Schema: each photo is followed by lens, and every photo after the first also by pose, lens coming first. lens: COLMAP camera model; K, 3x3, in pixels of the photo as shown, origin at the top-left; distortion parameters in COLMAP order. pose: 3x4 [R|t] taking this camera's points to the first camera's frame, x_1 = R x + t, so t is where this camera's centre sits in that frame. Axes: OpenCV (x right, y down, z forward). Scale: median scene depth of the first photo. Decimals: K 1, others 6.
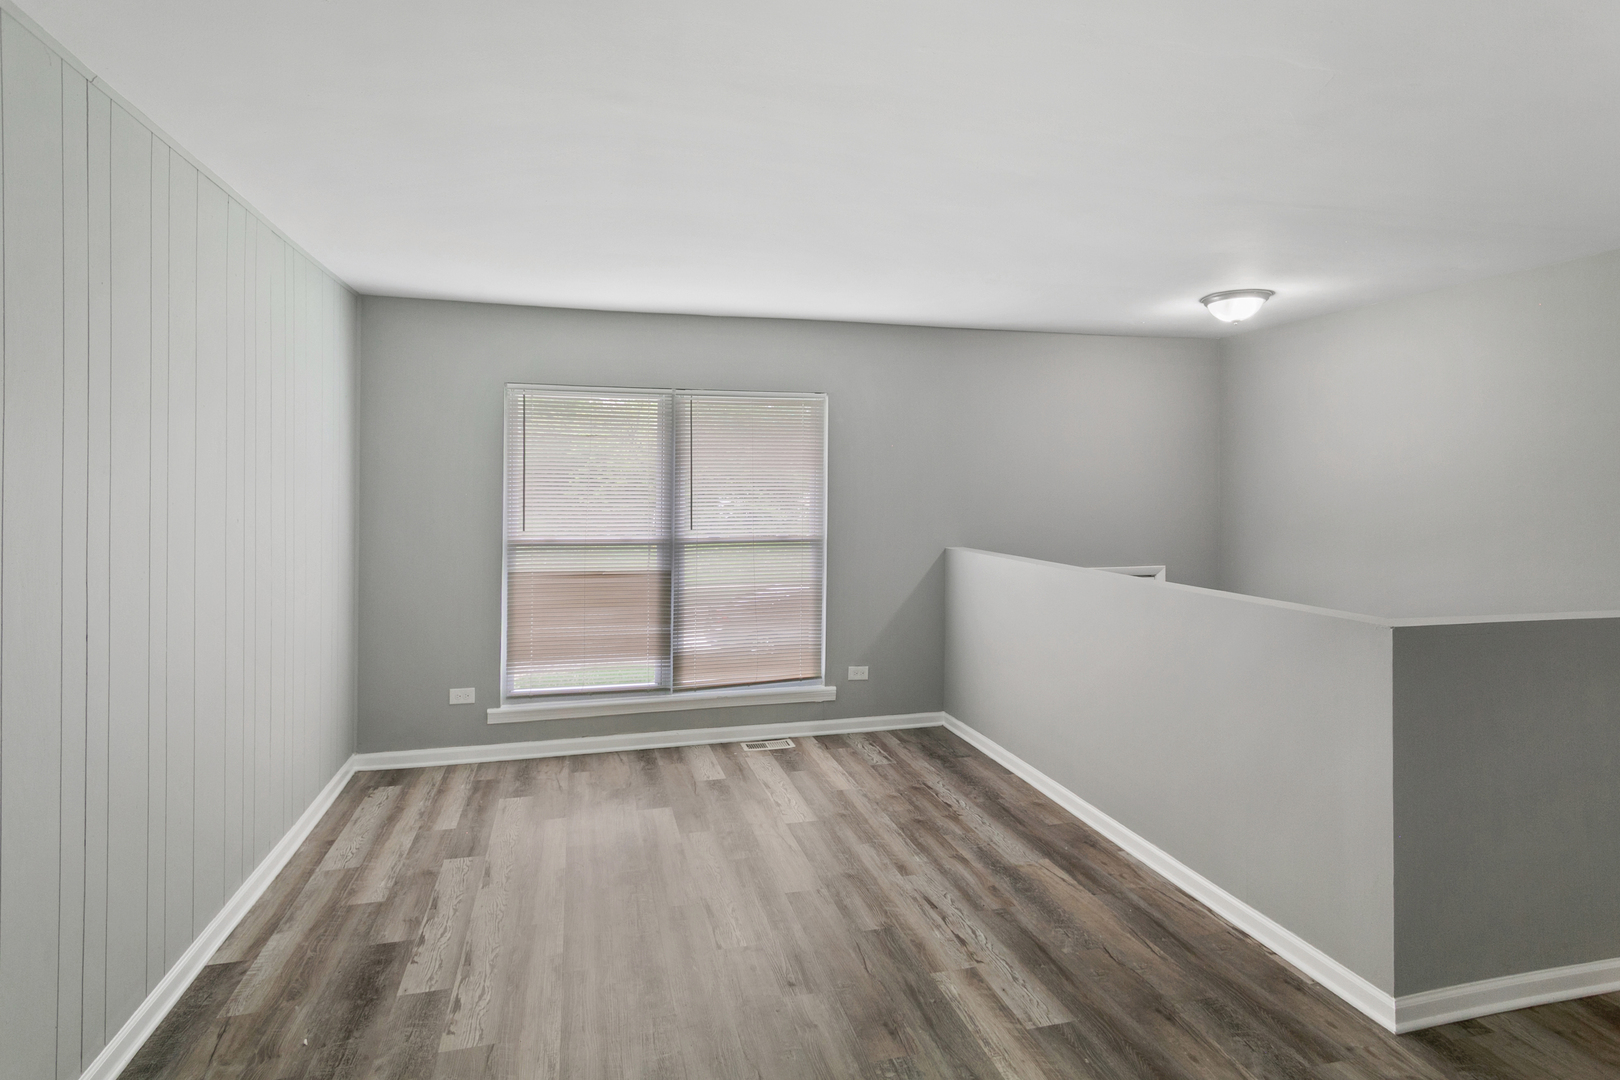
lens RADIAL K [[858.4, 0, 808.7], [0, 858.4, 480.3], [0, 0, 1]] dist [-0.000255, -0.000358]
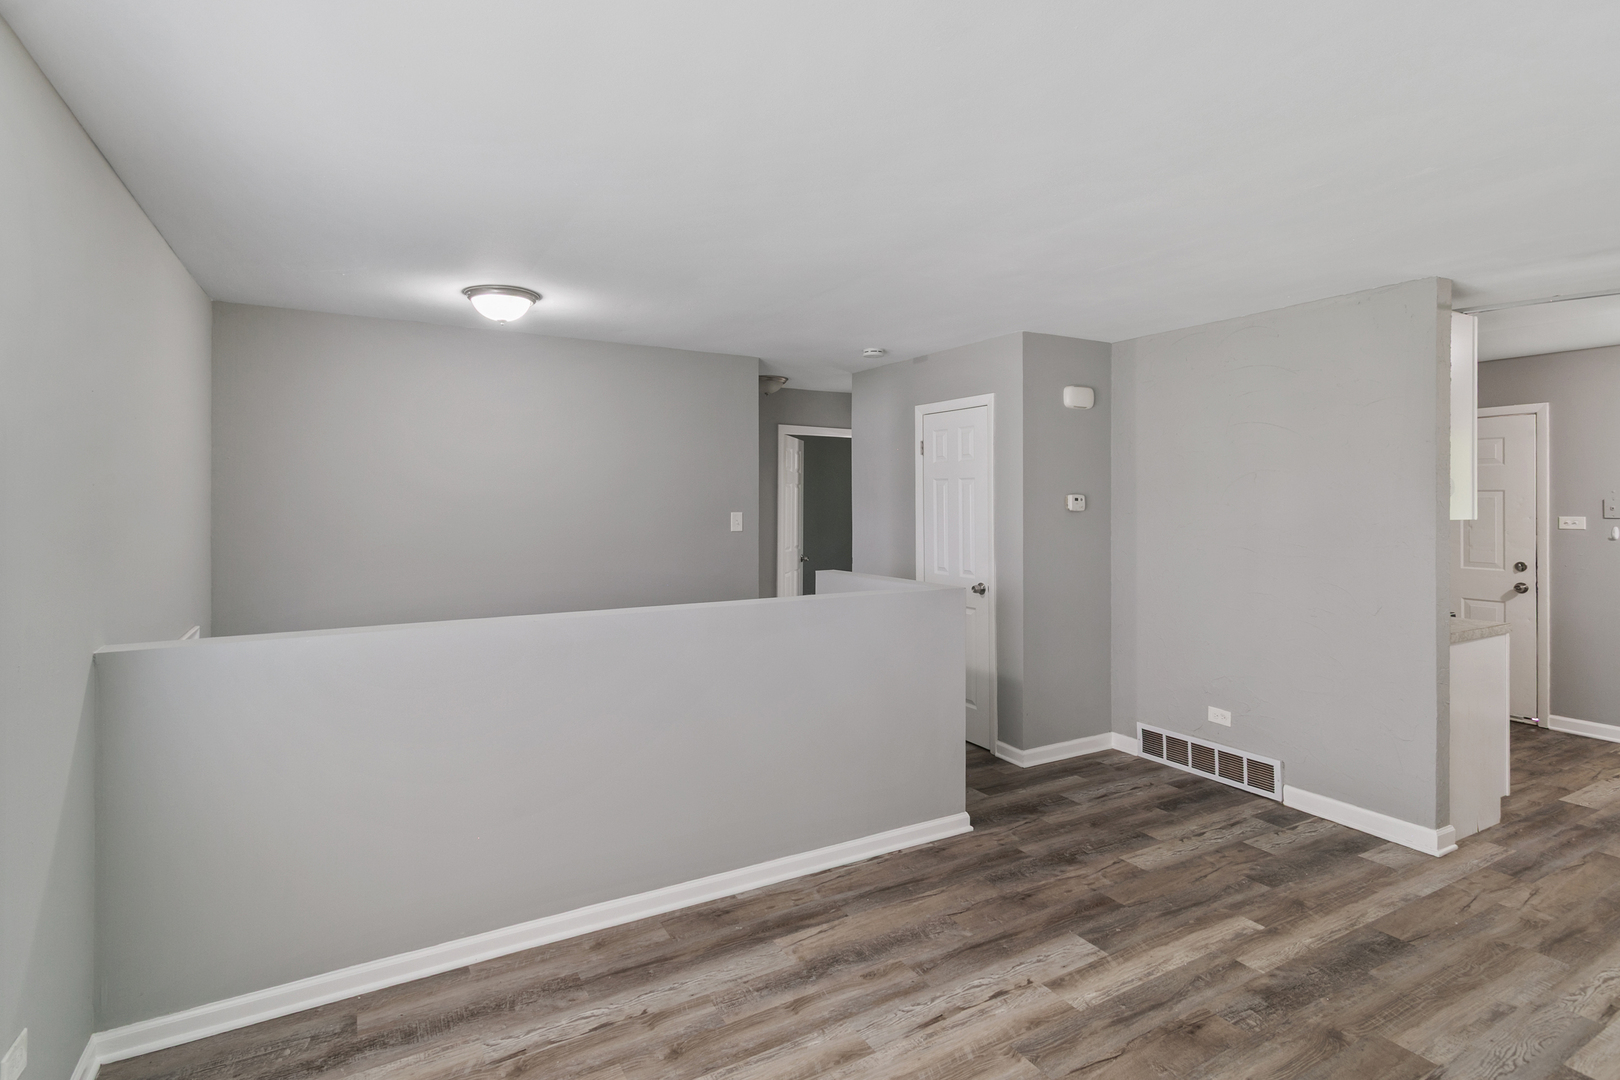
lens RADIAL K [[795.0, 0, 809.1], [0, 795.0, 498.6], [0, 0, 1]] dist [0.012954, -0.000485]
pose [[-0.258223, -0.003329, 0.966080, -0.539886], [-0.001102, 0.999994, 0.003151, 0.003494], [-0.966085, -0.000251, -0.258225, 1.288778]]
